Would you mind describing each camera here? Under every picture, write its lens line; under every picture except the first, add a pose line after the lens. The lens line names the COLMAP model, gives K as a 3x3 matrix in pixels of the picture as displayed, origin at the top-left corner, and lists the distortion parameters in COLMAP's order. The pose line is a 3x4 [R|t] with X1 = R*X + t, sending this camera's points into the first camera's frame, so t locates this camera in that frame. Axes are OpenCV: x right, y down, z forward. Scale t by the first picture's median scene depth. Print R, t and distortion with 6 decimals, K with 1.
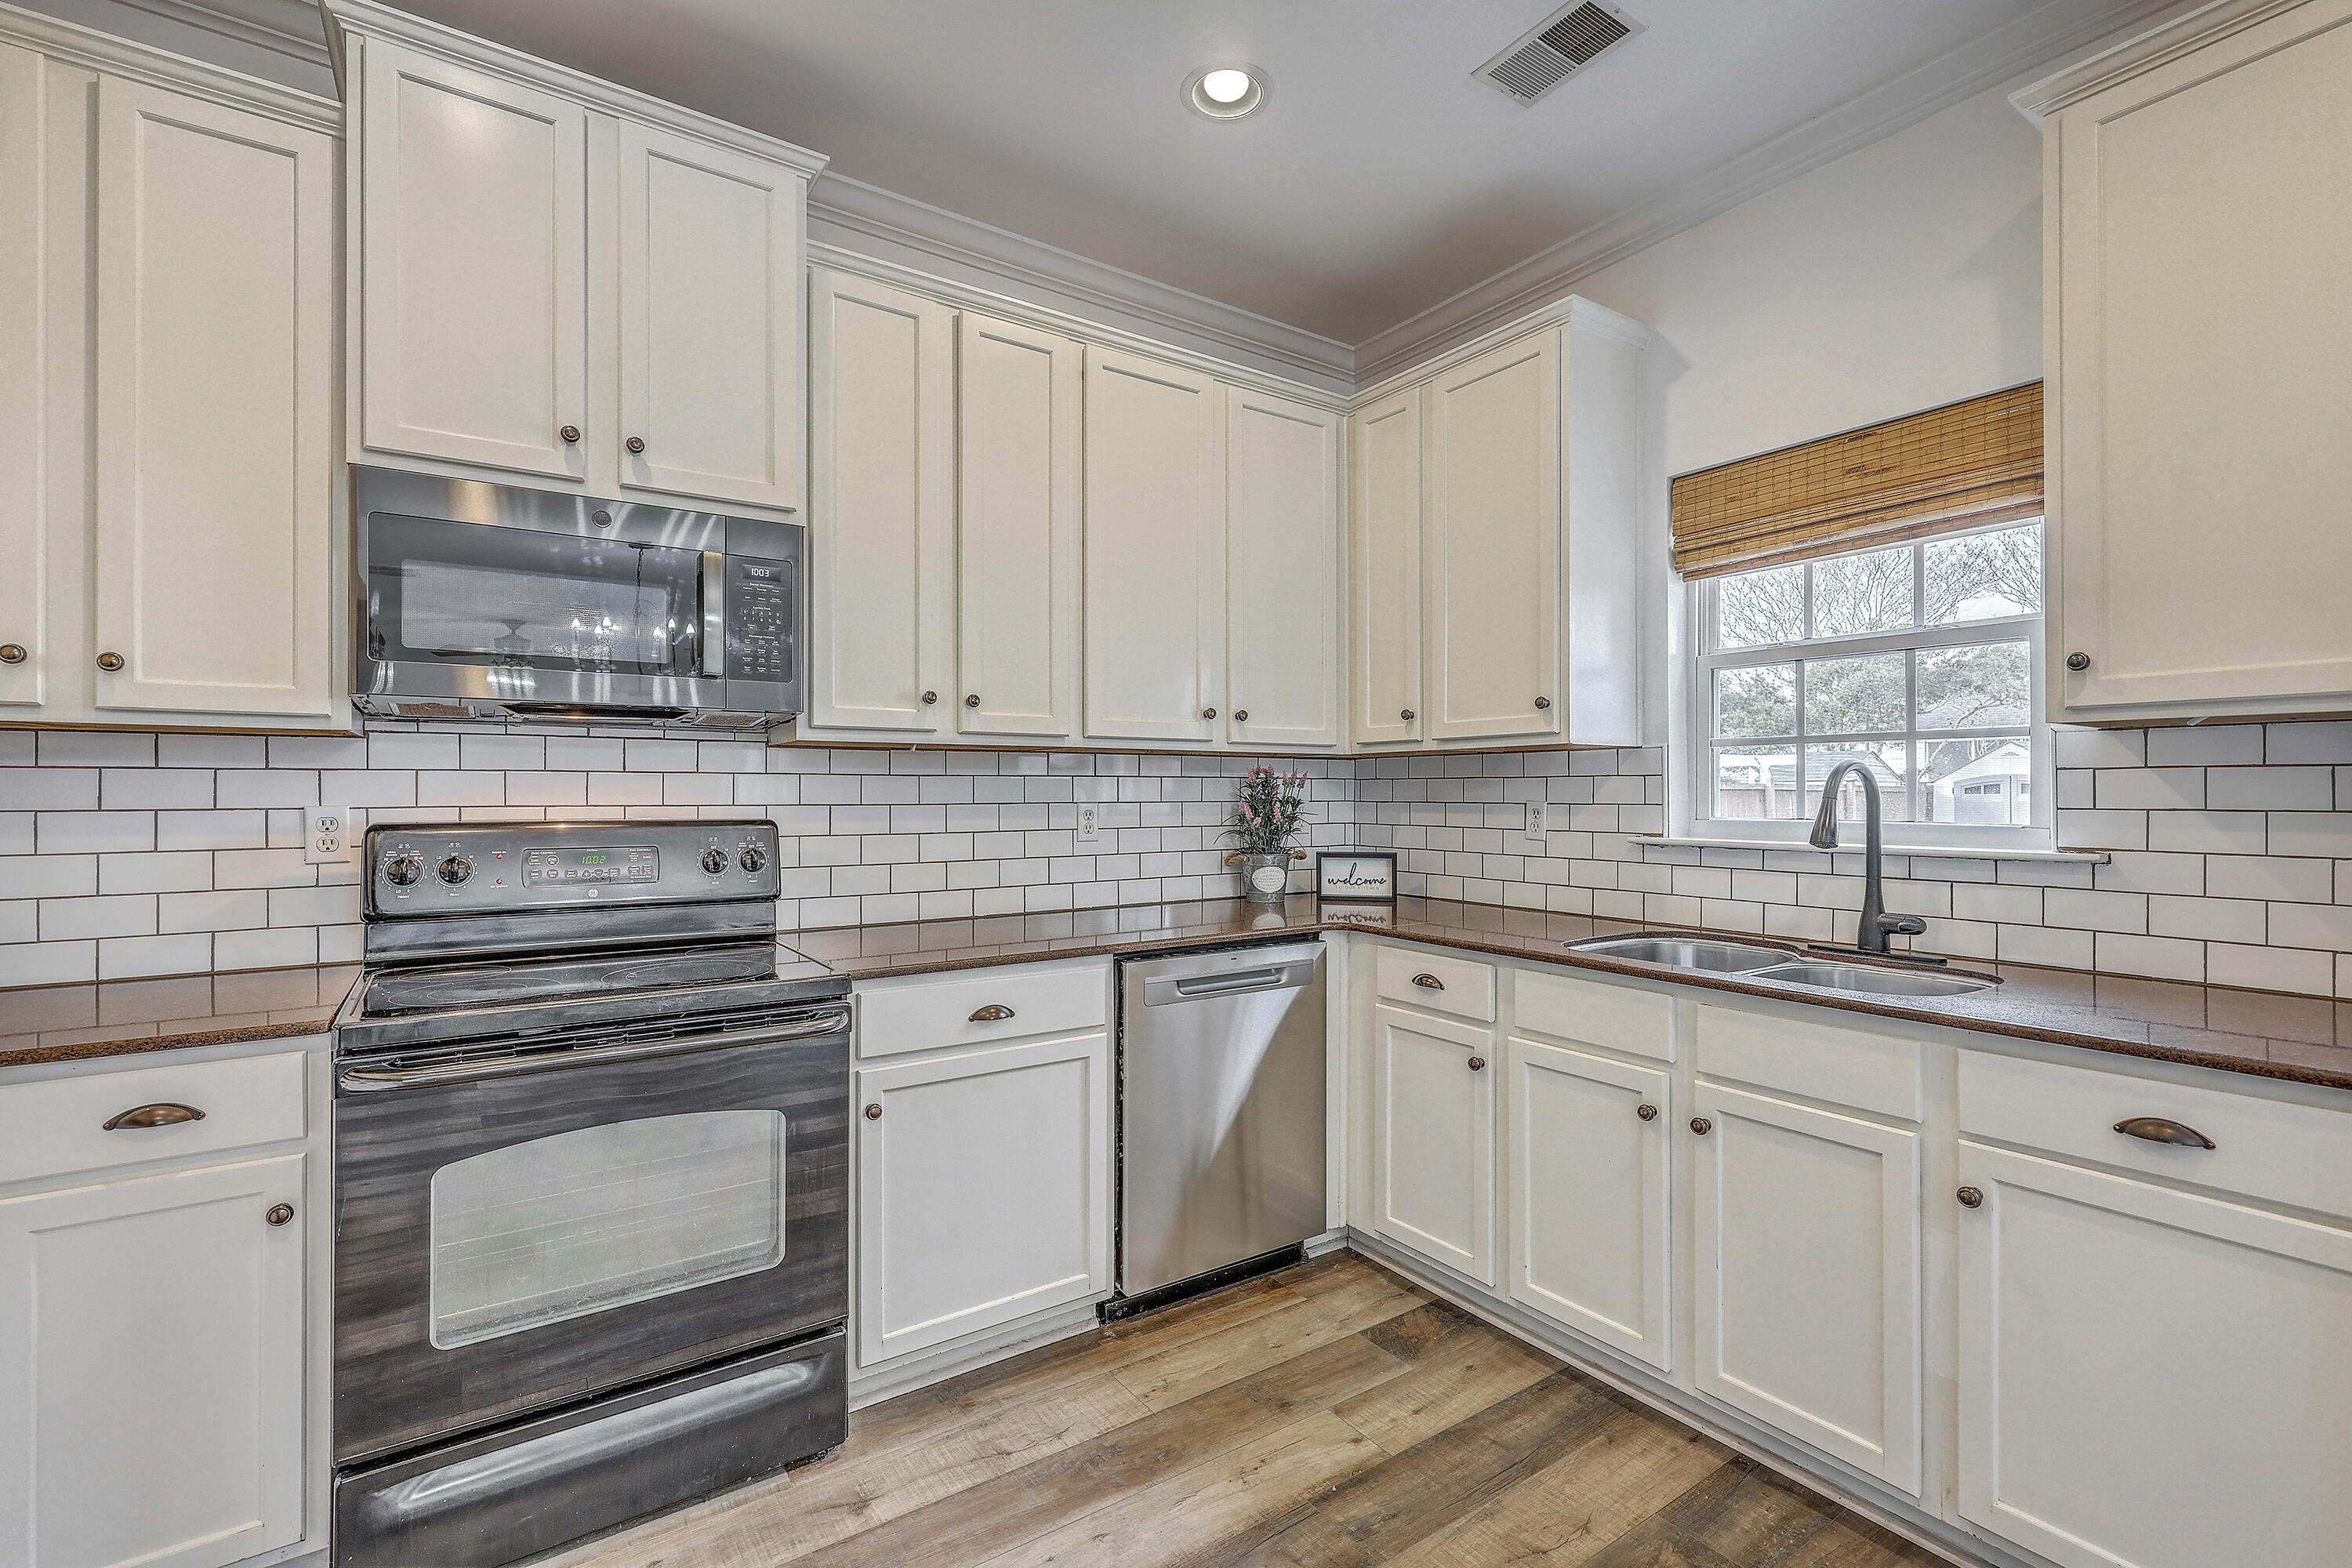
lens RADIAL K [[1039.2, 0, 1191.5], [0, 1039.2, 786.1], [0, 0, 1]] dist [0.005545, -0.000722]
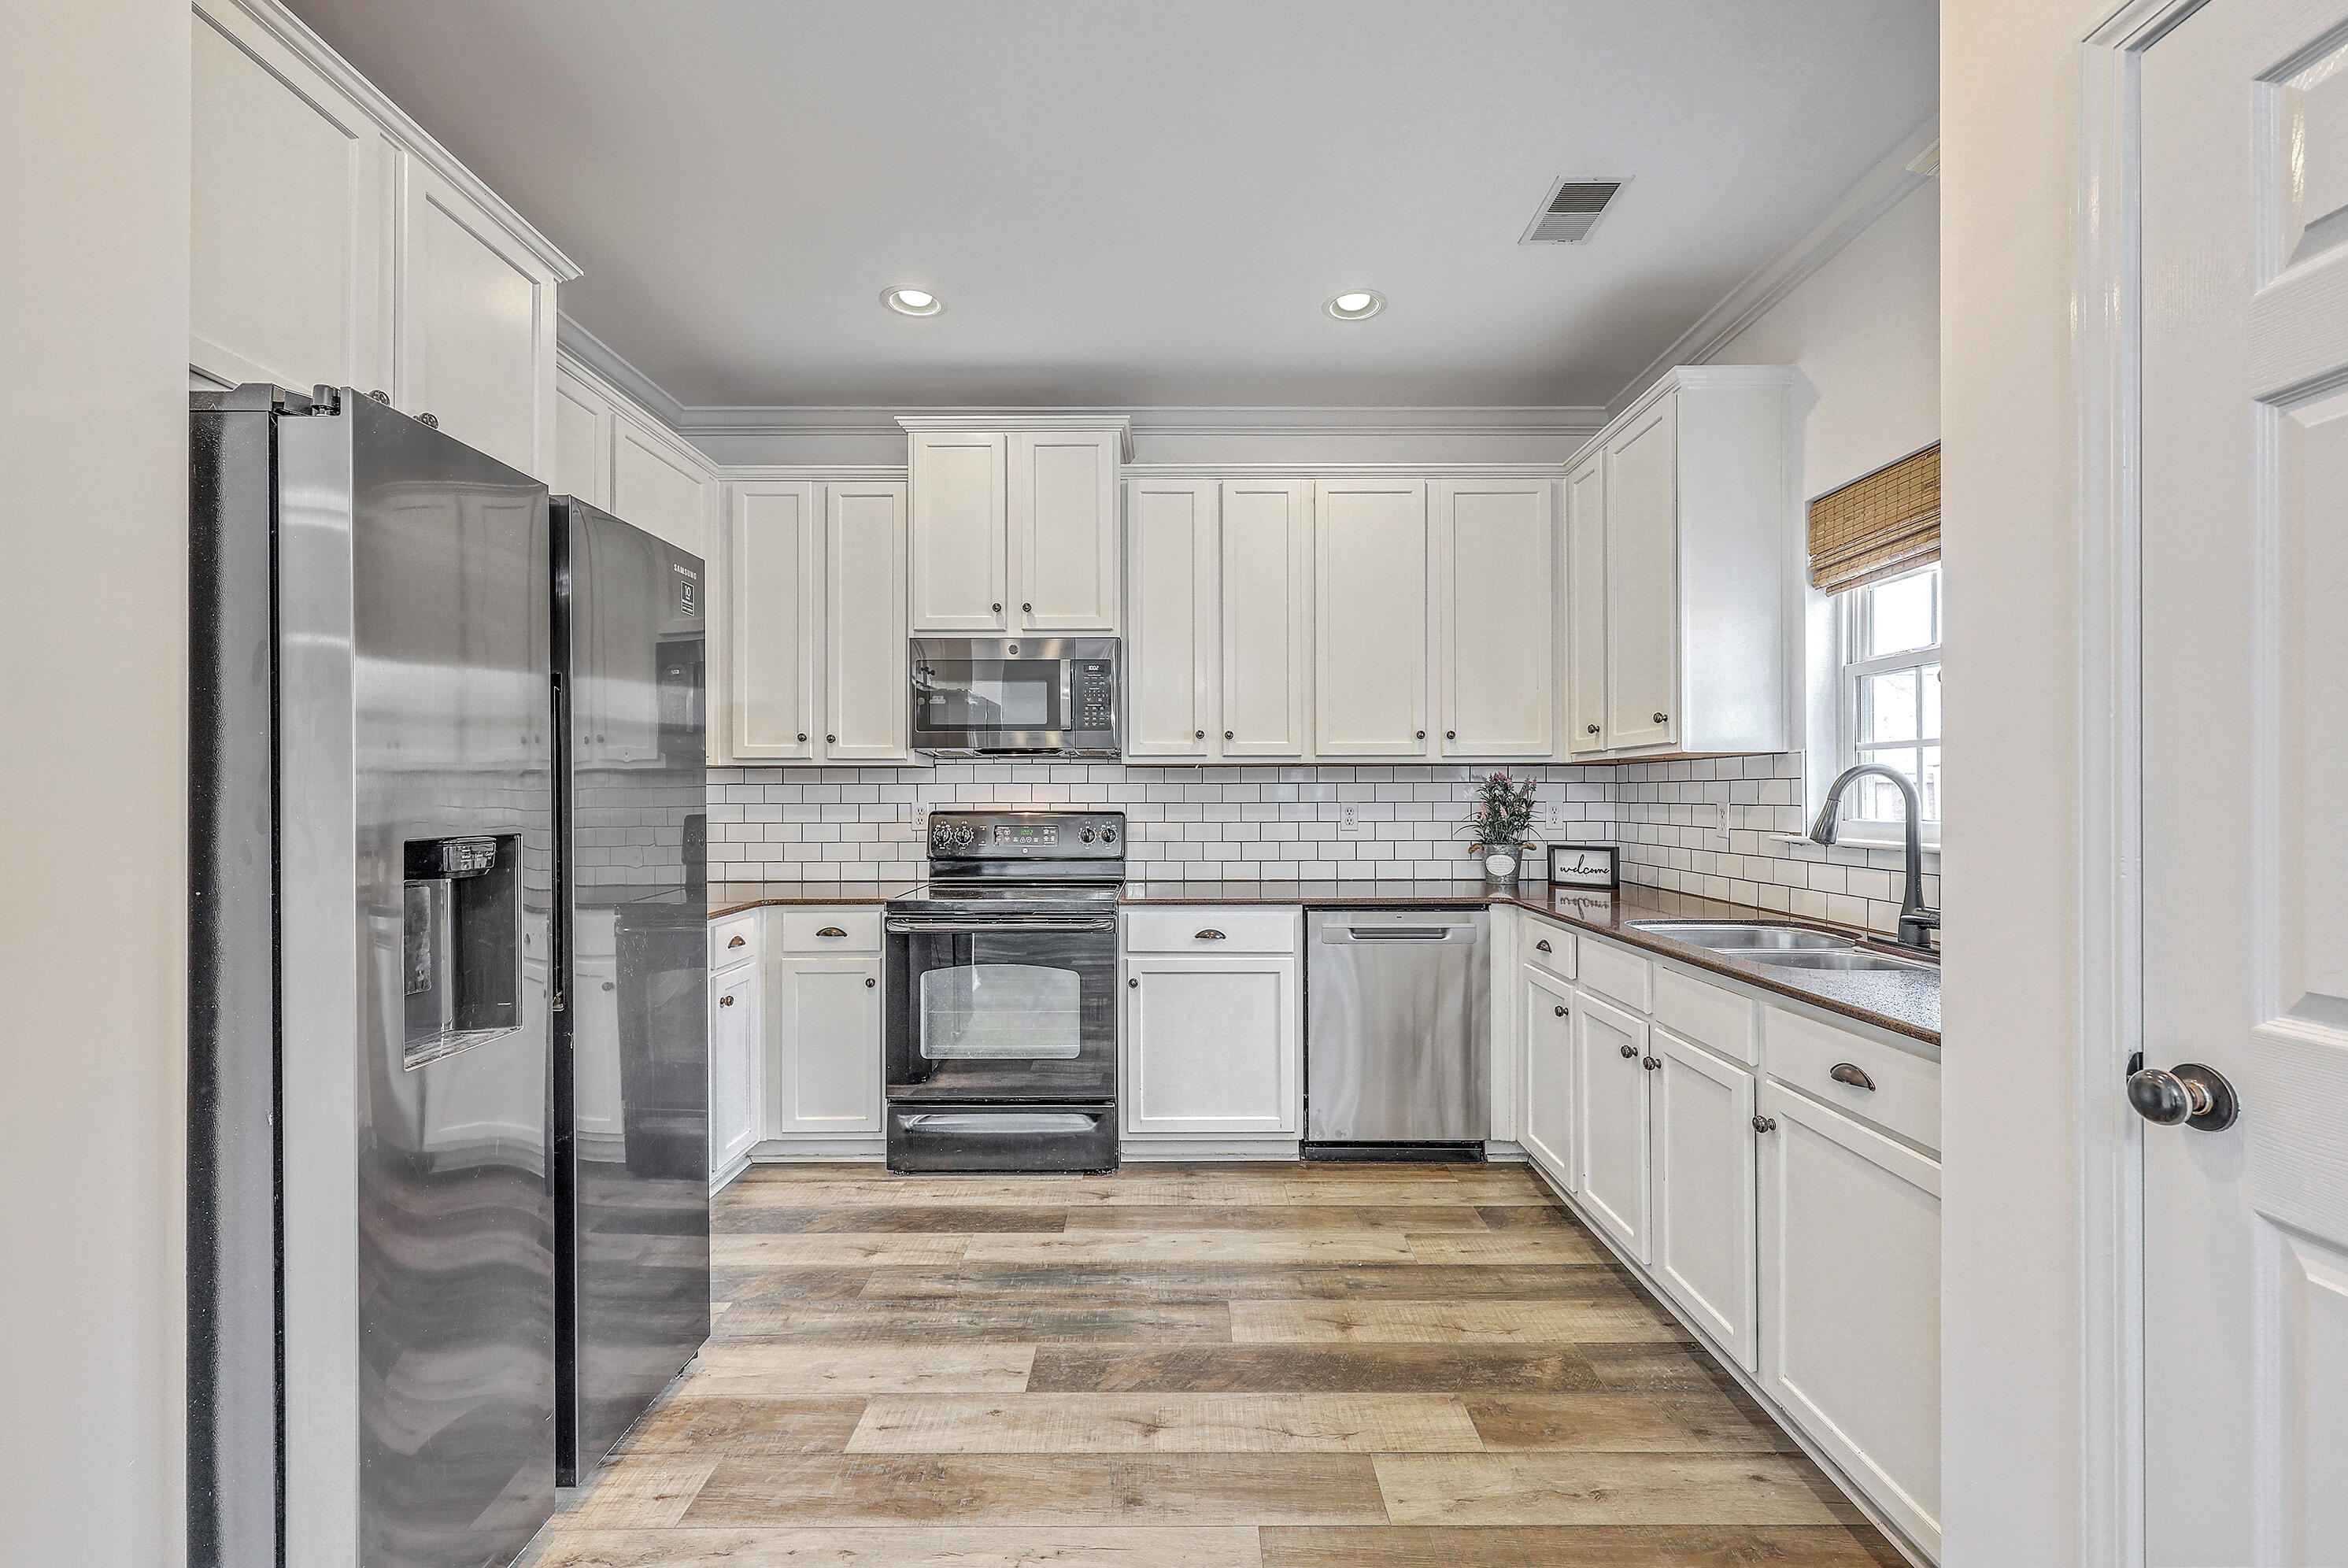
lens RADIAL K [[961.6, 0, 1178.2], [0, 961.6, 790.3], [0, 0, 1]] dist [0.001219, -0.000023]
pose [[0.823079, -0.004298, -0.567911, 0.575284], [0.004827, 0.999988, -0.000572, -0.000489], [0.567906, -0.002271, 0.823090, -0.222009]]
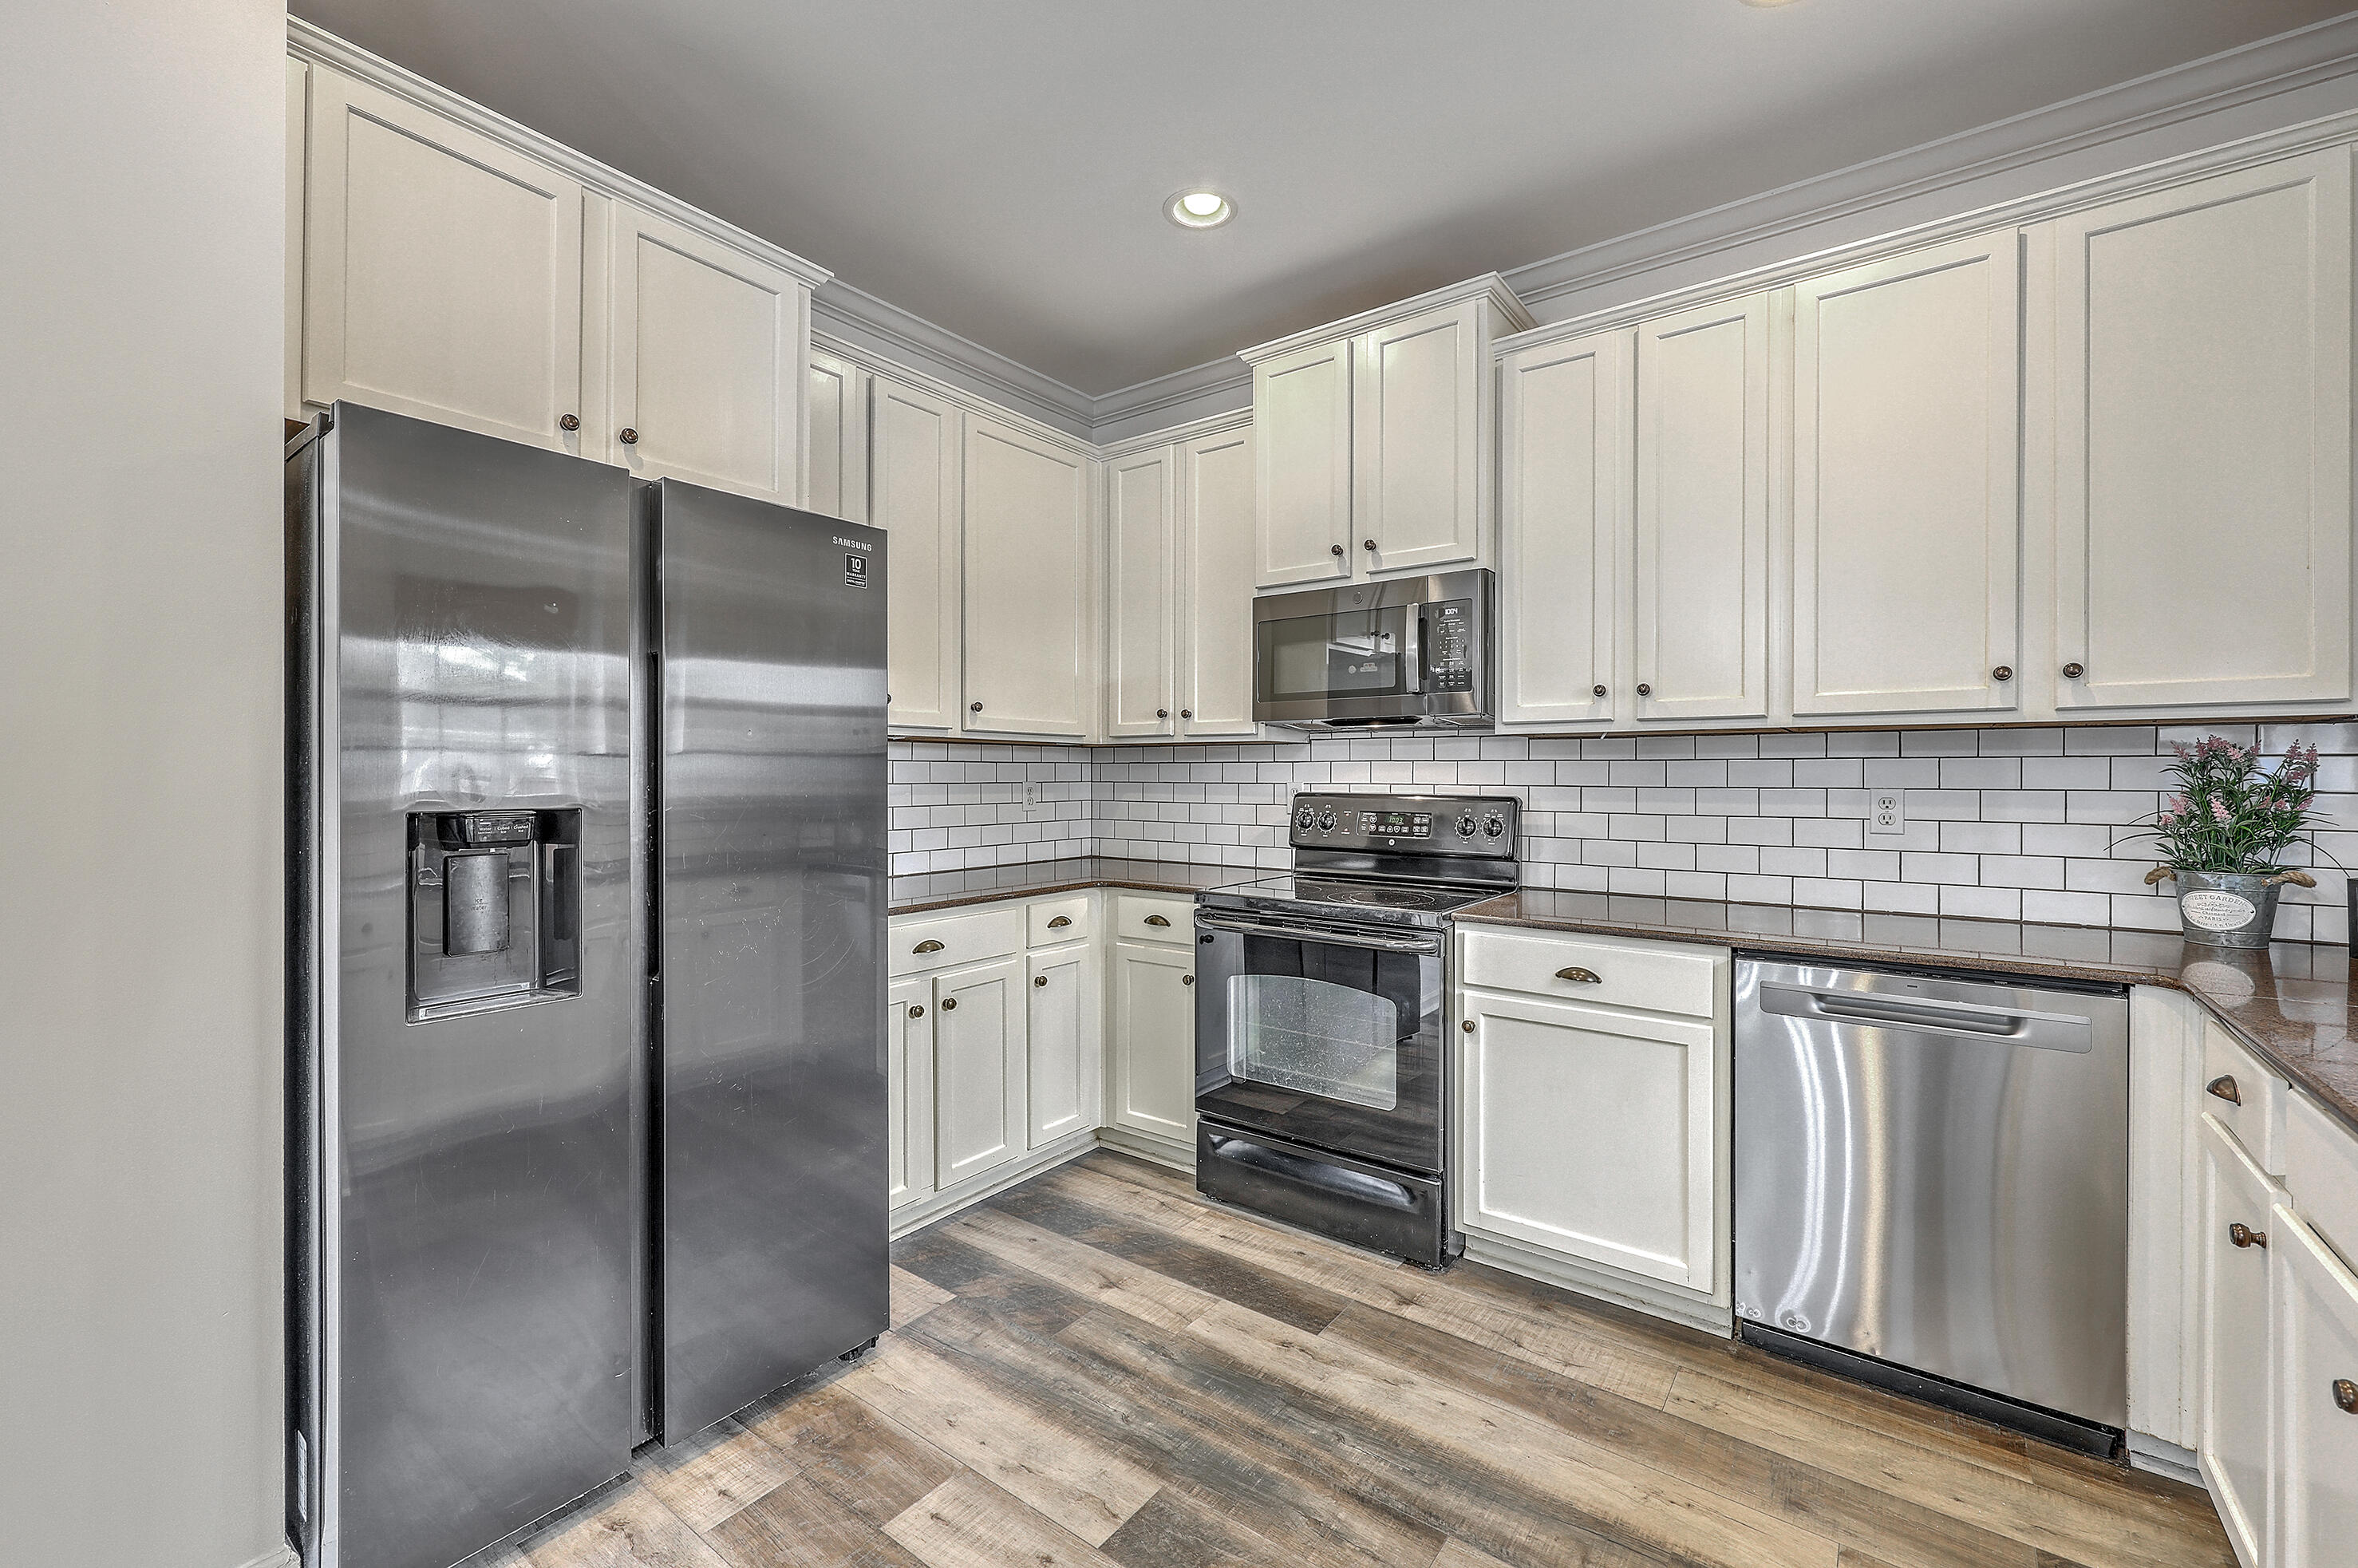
lens RADIAL K [[965.7, 0, 1195.9], [0, 965.7, 776.0], [0, 0, 1]] dist [0.001219, -0.000023]
pose [[0.323926, 0.002427, -0.946079, 0.624149], [0.002041, 0.999993, 0.003264, 0.001852], [0.946080, -0.002988, 0.323918, 0.269682]]
